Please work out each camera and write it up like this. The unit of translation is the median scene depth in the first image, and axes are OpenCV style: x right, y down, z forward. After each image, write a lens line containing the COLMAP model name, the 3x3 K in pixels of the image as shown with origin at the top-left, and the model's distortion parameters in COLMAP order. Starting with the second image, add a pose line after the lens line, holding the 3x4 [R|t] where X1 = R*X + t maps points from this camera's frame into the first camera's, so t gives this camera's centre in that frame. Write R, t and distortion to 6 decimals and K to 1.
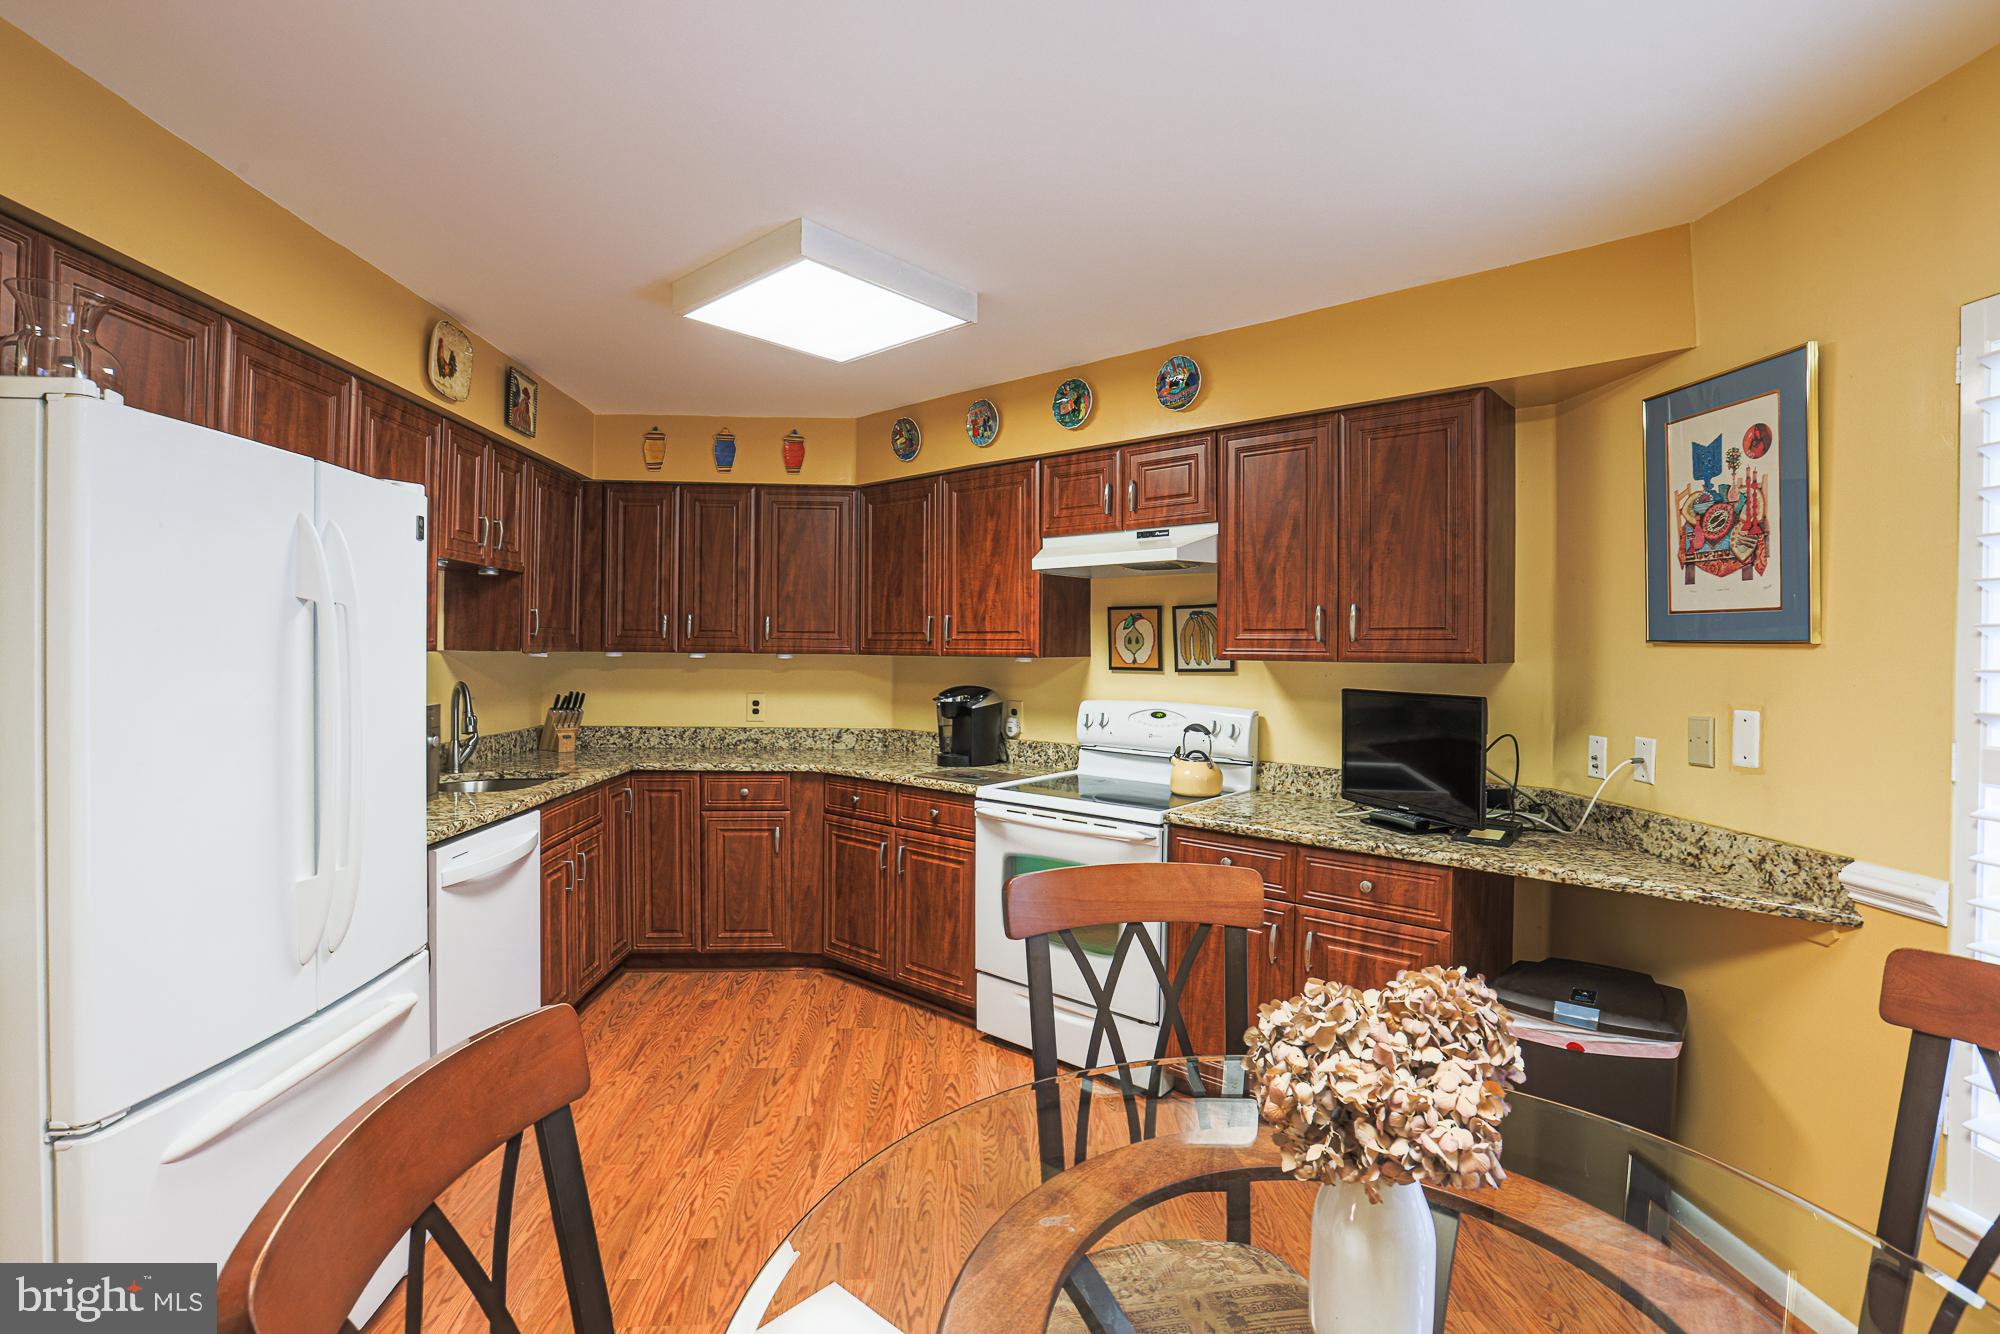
lens RADIAL K [[937.2, 0, 1029.9], [0, 937.2, 657.5], [0, 0, 1]] dist [-0.076820, 0.037520]
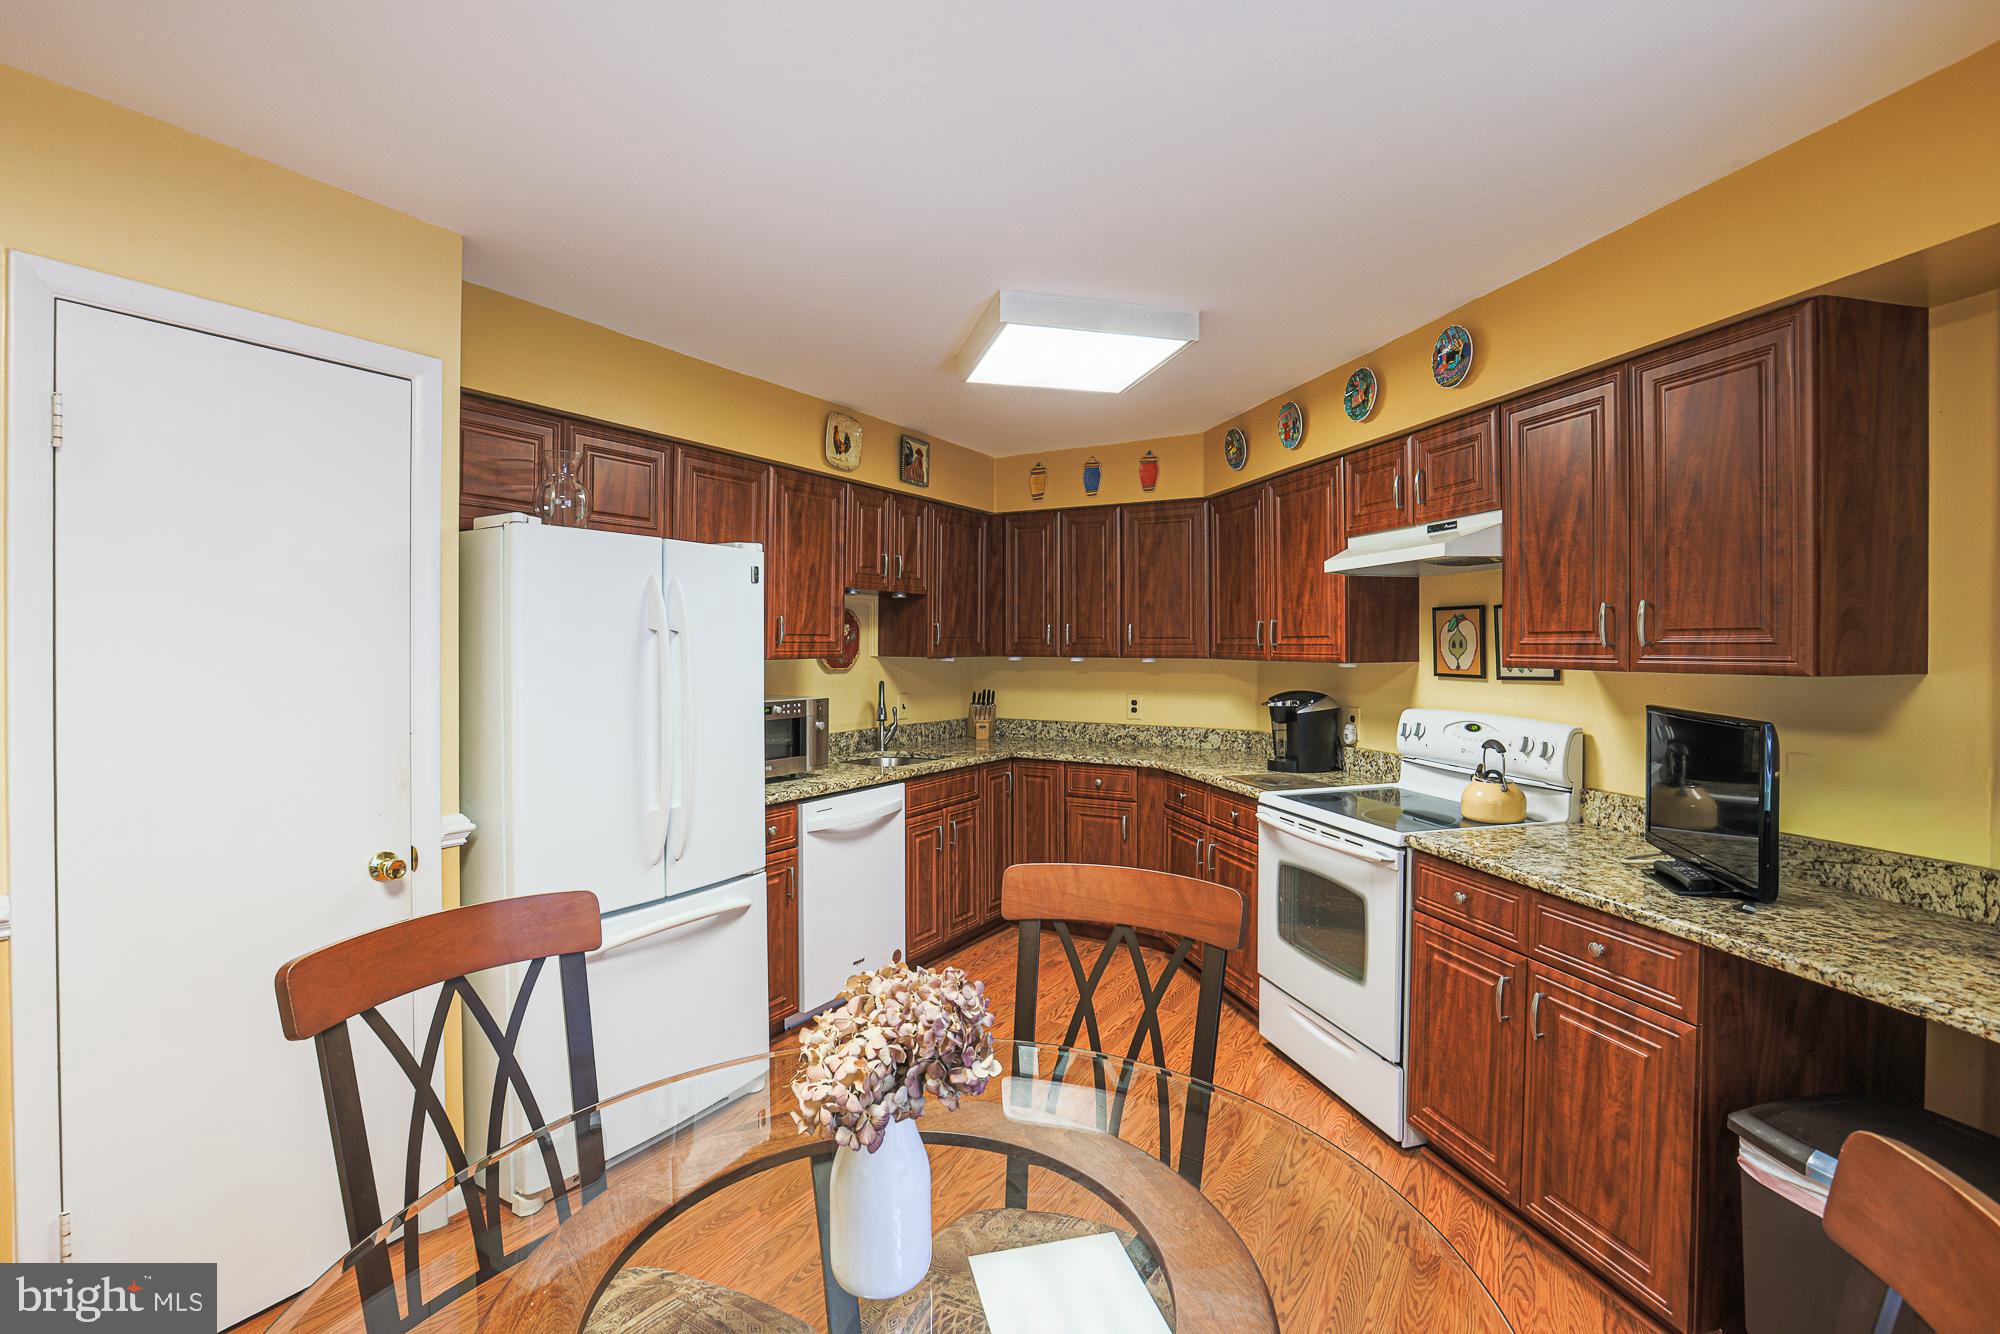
lens RADIAL K [[921.1, 0, 996.1], [0, 921.1, 654.5], [0, 0, 1]] dist [-0.053925, 0.016703]
pose [[0.811208, -0.003667, -0.584746, 0.328770], [0.003408, 0.999993, -0.001544, -0.010415], [0.584748, -0.000740, 0.811215, 0.040864]]
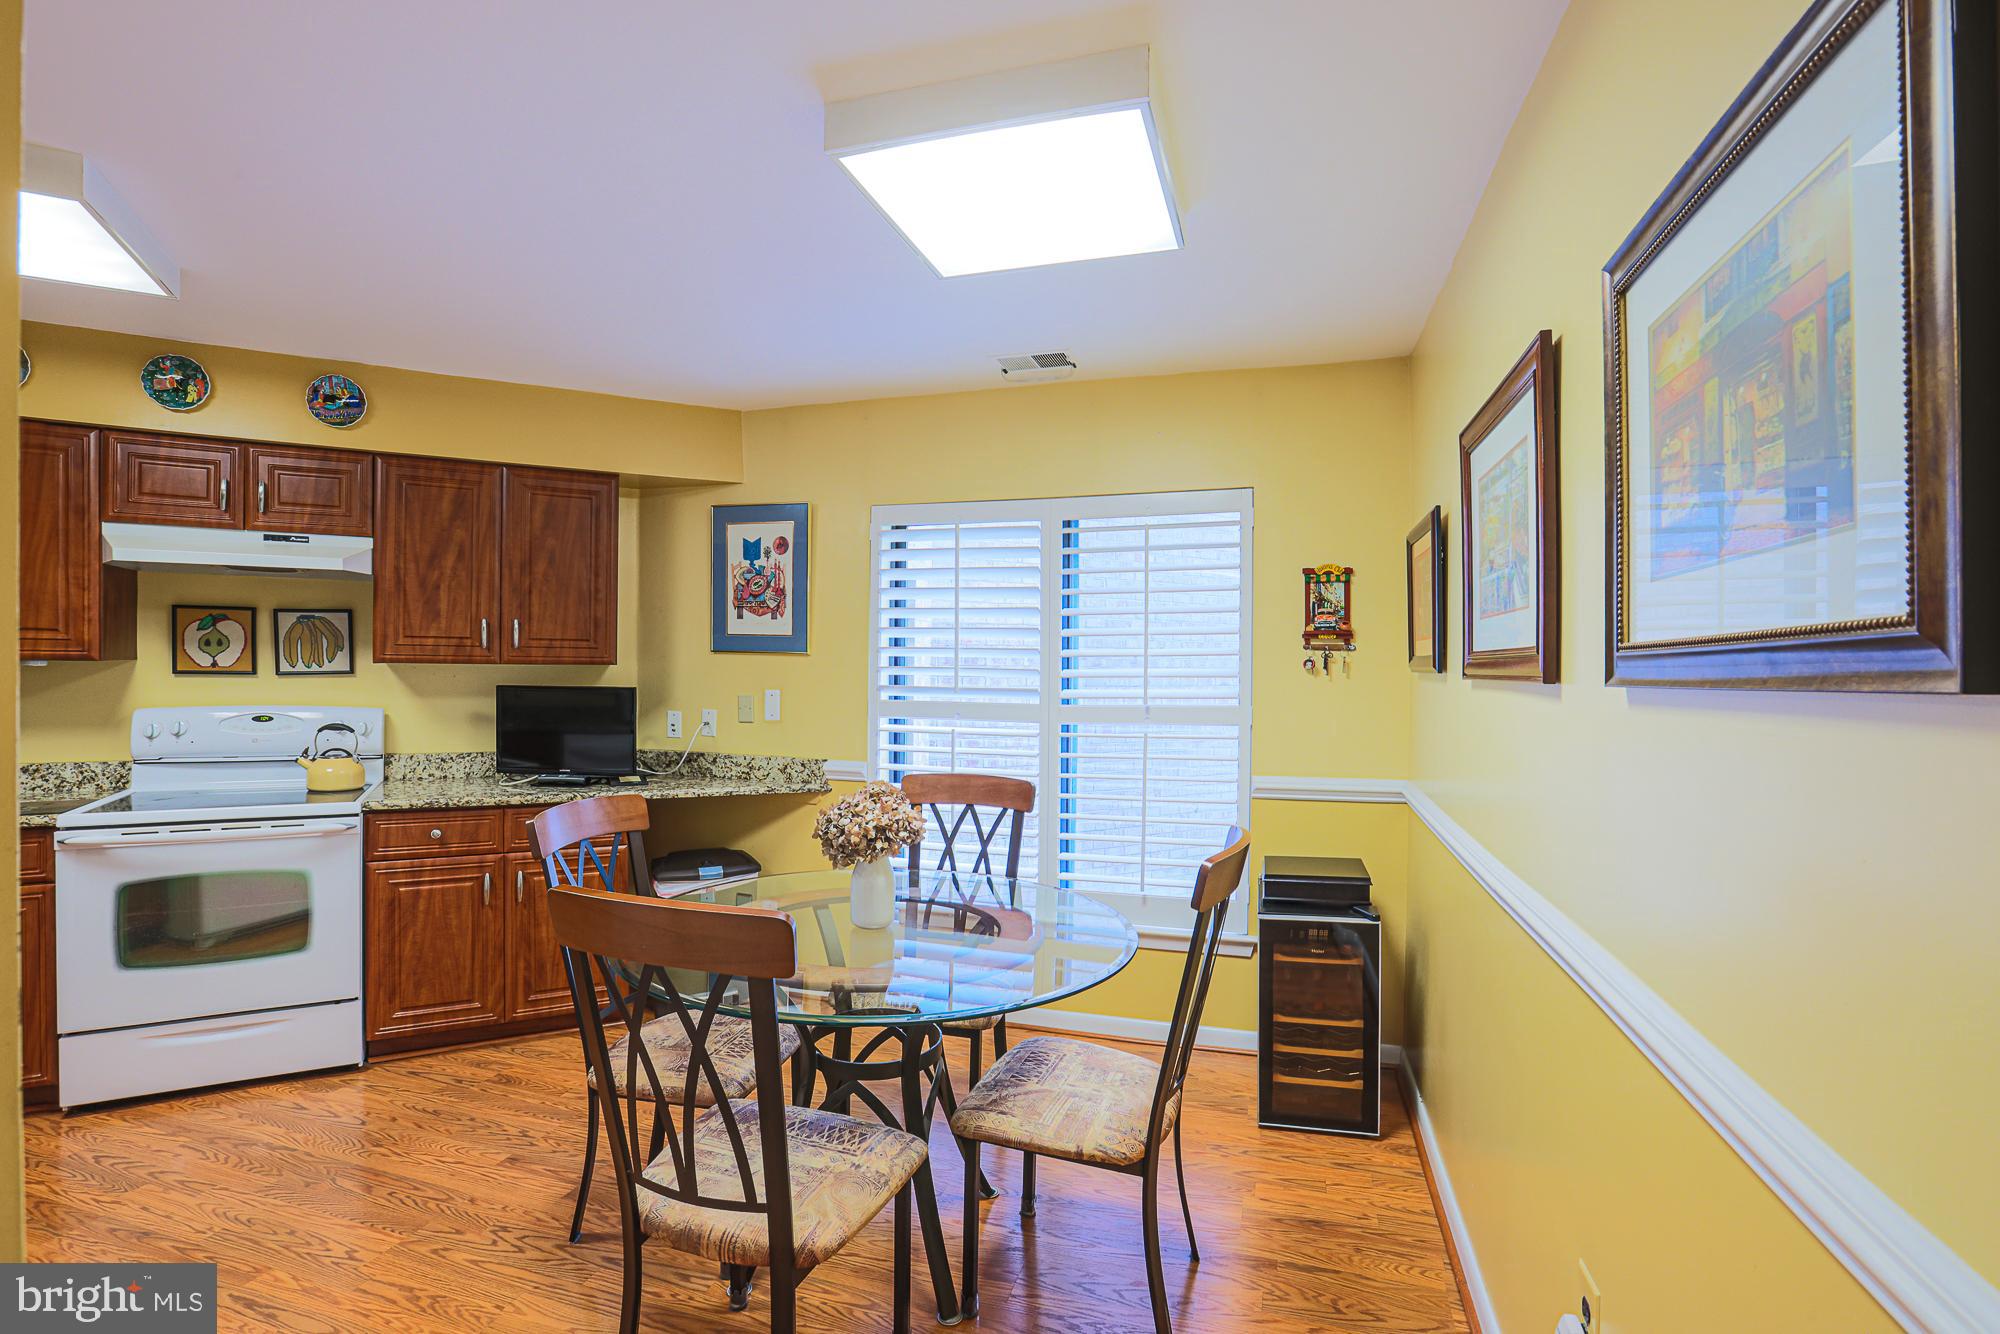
lens RADIAL K [[926.2, 0, 1000.0], [0, 926.2, 667.0], [0, 0, 1]] dist [-0.030904, 0.000346]
pose [[0.365884, -0.006673, 0.930636, -0.560138], [-0.001234, 0.999970, 0.007655, -0.001716], [-0.930660, -0.003949, 0.365865, -0.086784]]
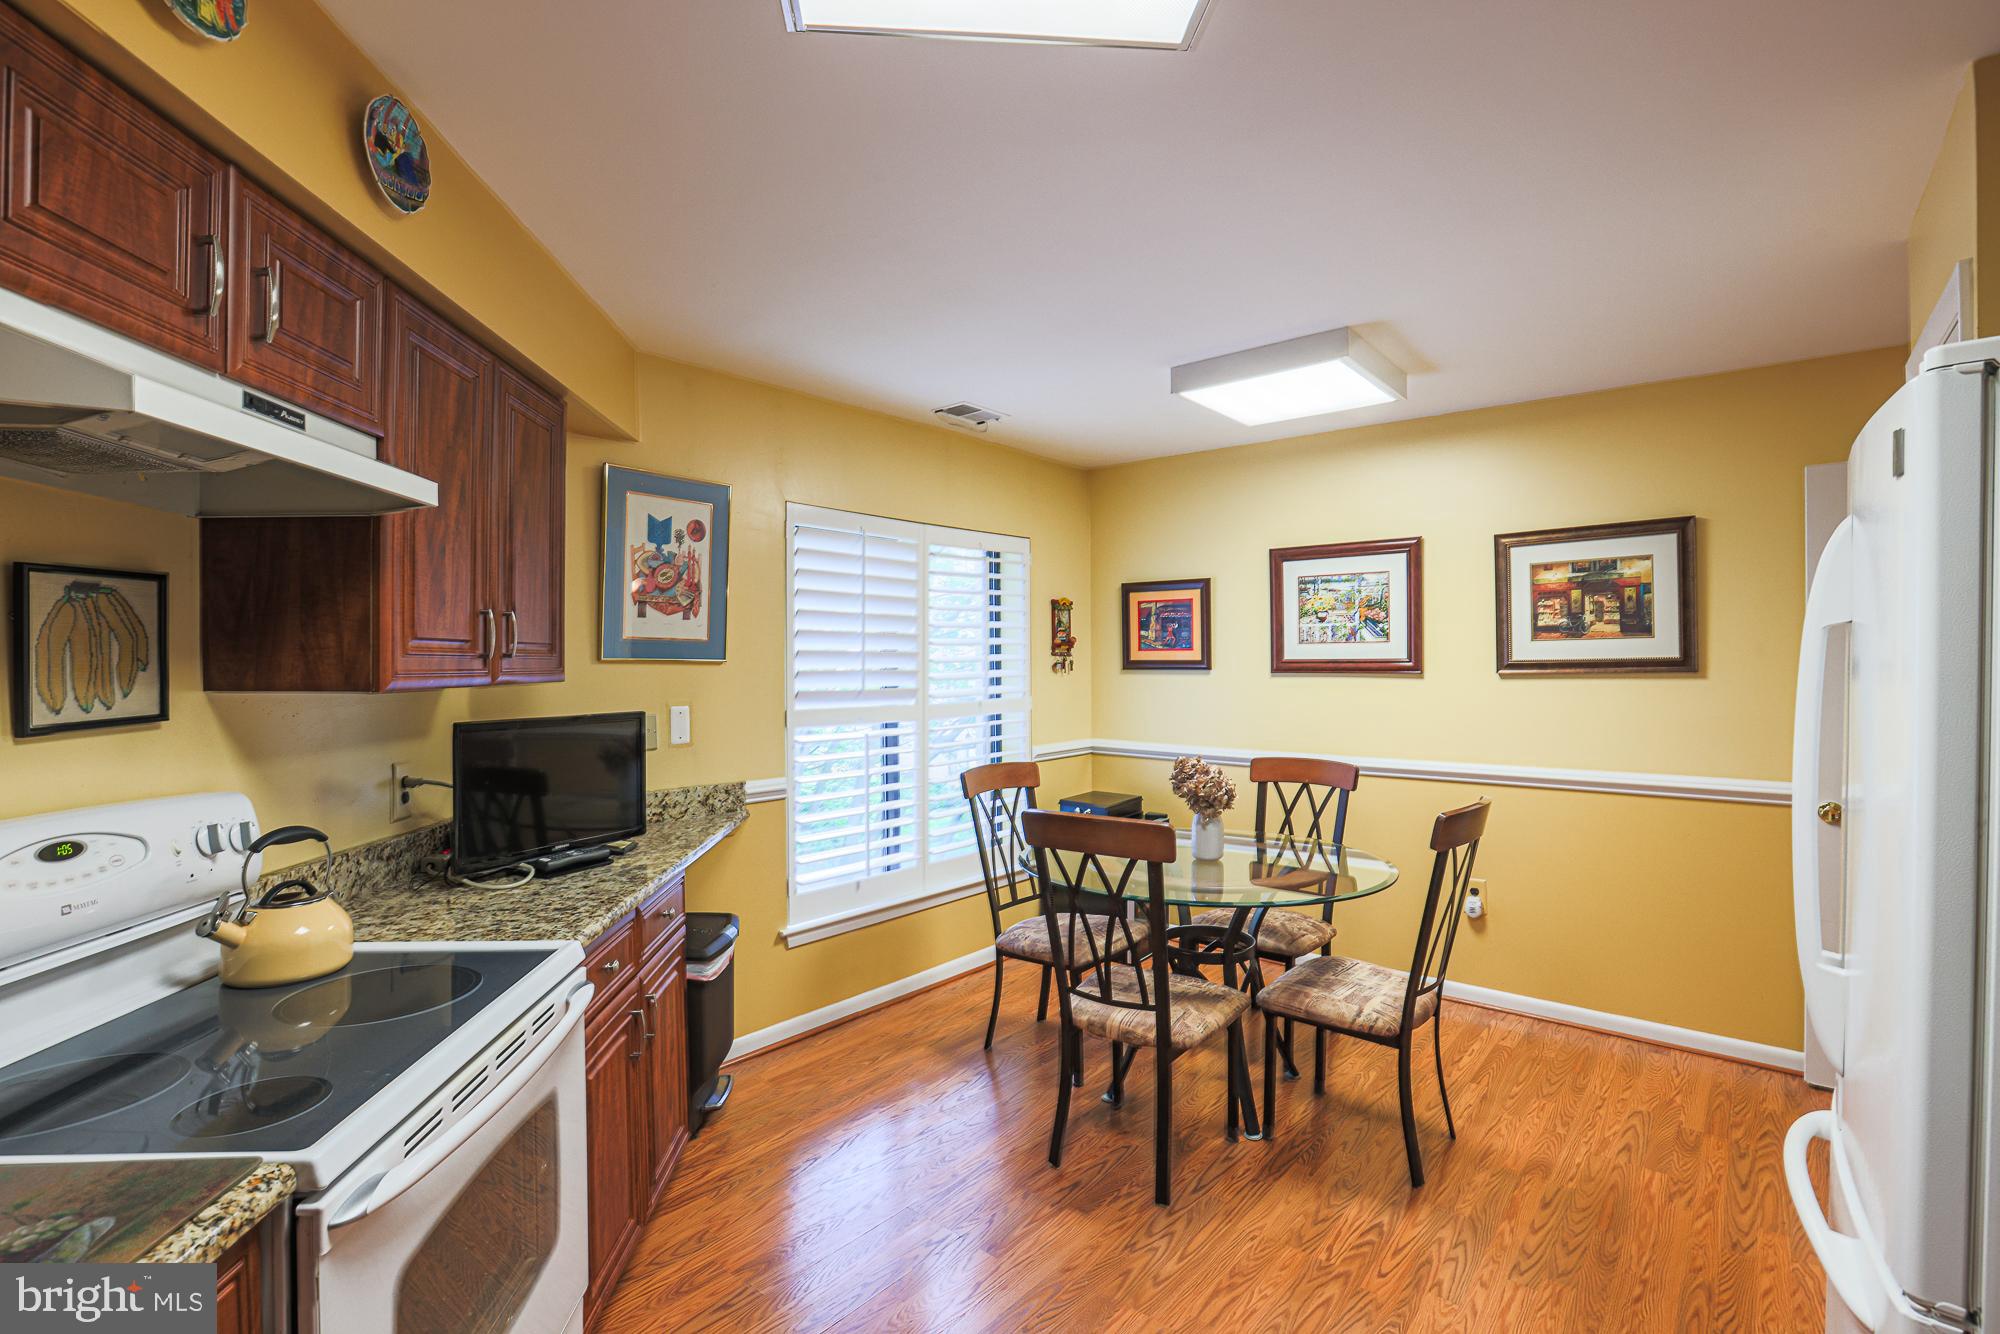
lens RADIAL K [[909.6, 0, 1025.6], [0, 909.6, 664.0], [0, 0, 1]] dist [-0.012745, 0.000077]
pose [[-0.715234, -0.011024, 0.698798, -0.471554], [-0.001053, 0.999891, 0.014697, -0.023960], [-0.698884, 0.009776, -0.715168, 1.179201]]
